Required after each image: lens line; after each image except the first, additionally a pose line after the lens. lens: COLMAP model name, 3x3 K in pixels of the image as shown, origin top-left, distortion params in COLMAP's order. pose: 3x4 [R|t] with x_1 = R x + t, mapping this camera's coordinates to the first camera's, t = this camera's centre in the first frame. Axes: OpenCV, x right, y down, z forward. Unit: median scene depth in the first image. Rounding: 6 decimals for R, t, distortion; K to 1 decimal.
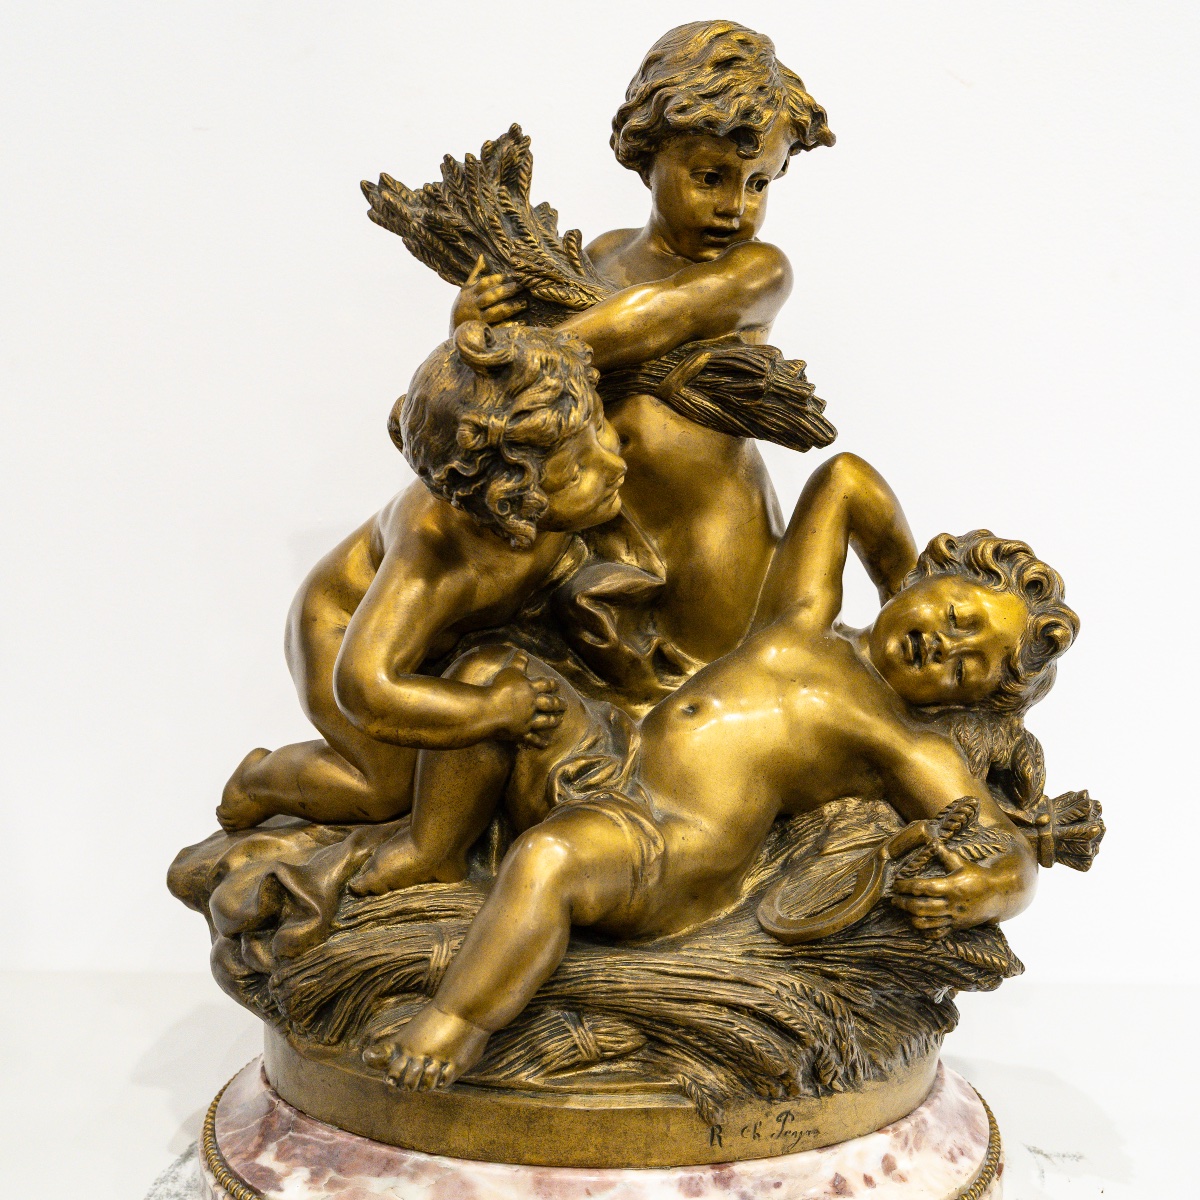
lens RADIAL K [[1486.8, 0, 607.1], [0, 1486.8, 617.7], [0, 0, 1]] dist [0.004384, -0.007230]
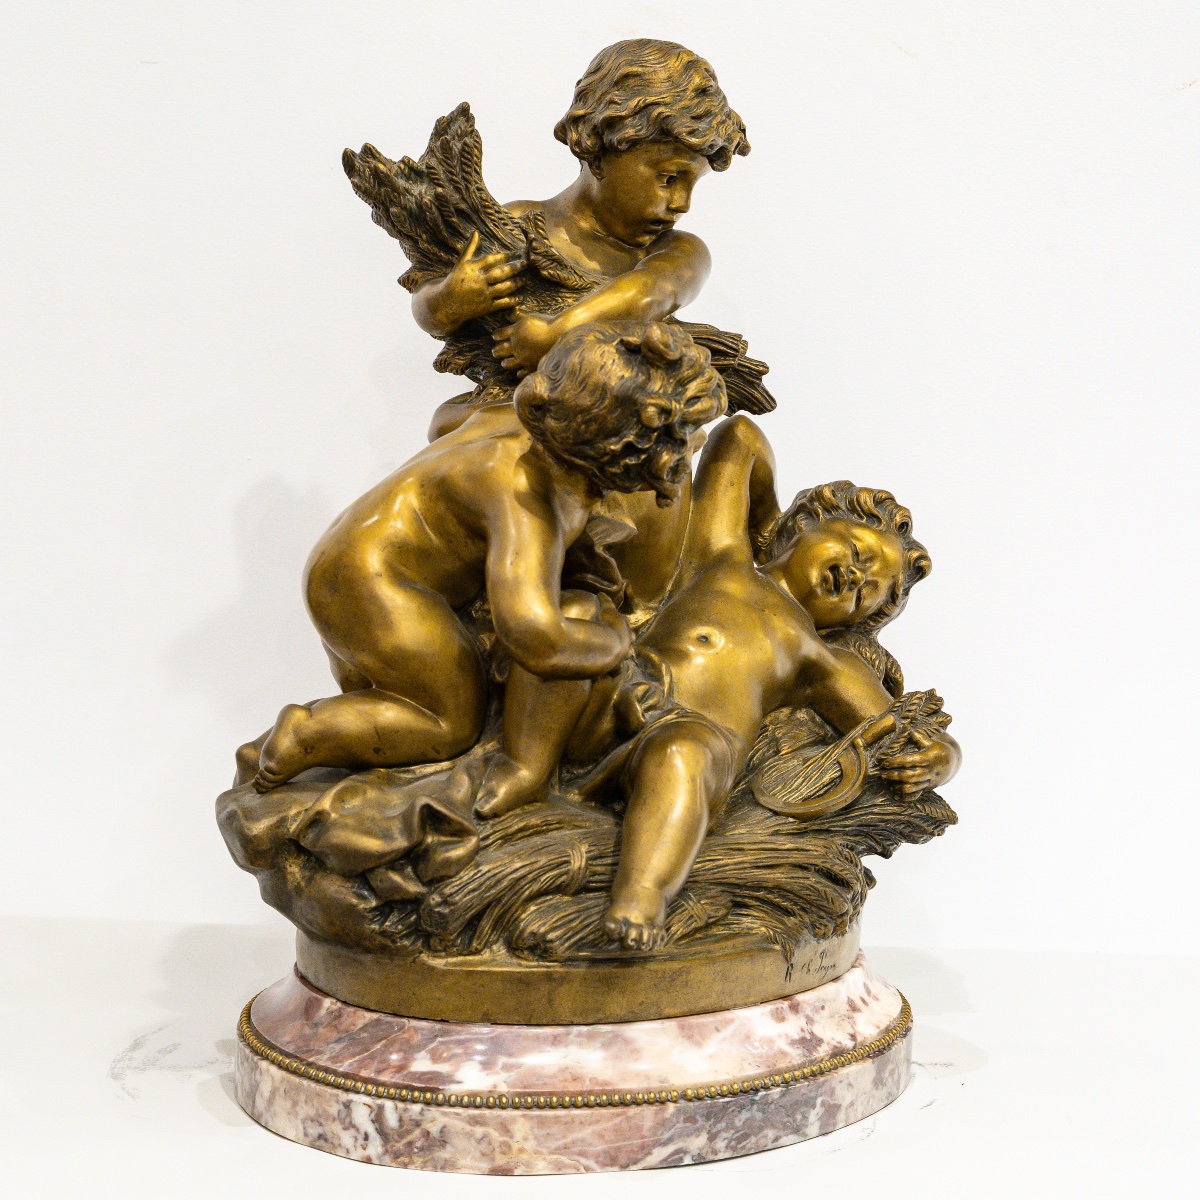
lens RADIAL K [[2546.8, 0, 600.0], [0, 2546.8, 600.0], [0, 0, 1]] dist [-0.000160, -0.024475]
pose [[0.813920, -0.041418, 0.579499, -1.194225], [0.035151, 0.999139, 0.022040, -0.016462], [-0.579913, 0.002431, 0.814675, -0.606870]]
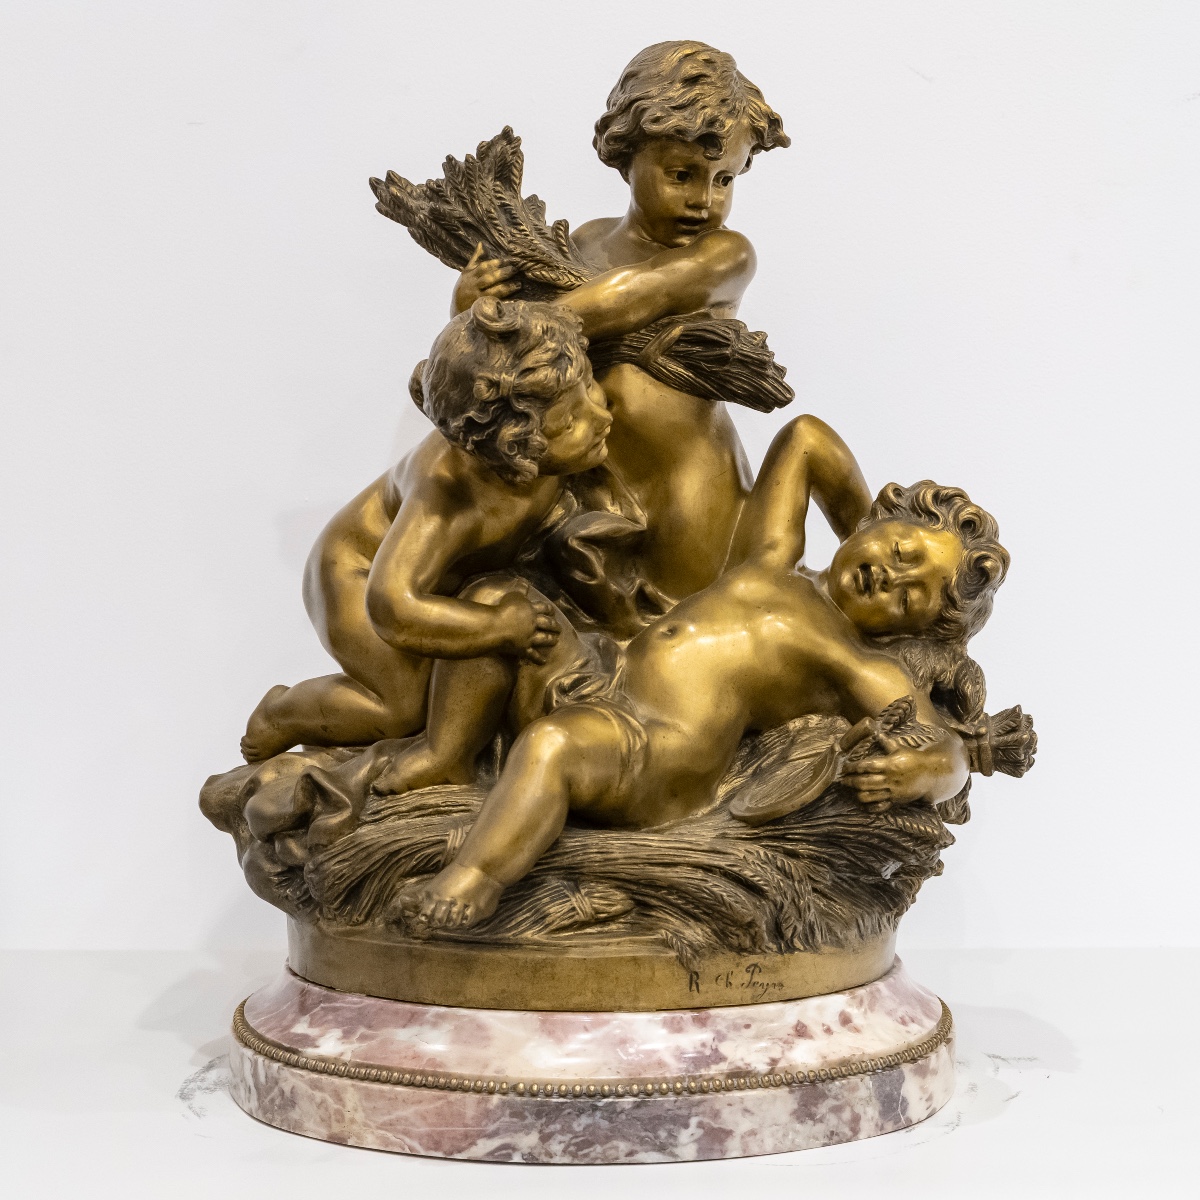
lens RADIAL K [[2128.1, 0, 600.0], [0, 2128.1, 600.0], [0, 0, 1]] dist [0.000047, 0.051800]
pose [[0.999840, -0.008240, 0.015858, -0.023454], [0.009317, 0.997569, -0.069055, 0.151525], [-0.015250, 0.069192, 0.997487, -0.646988]]
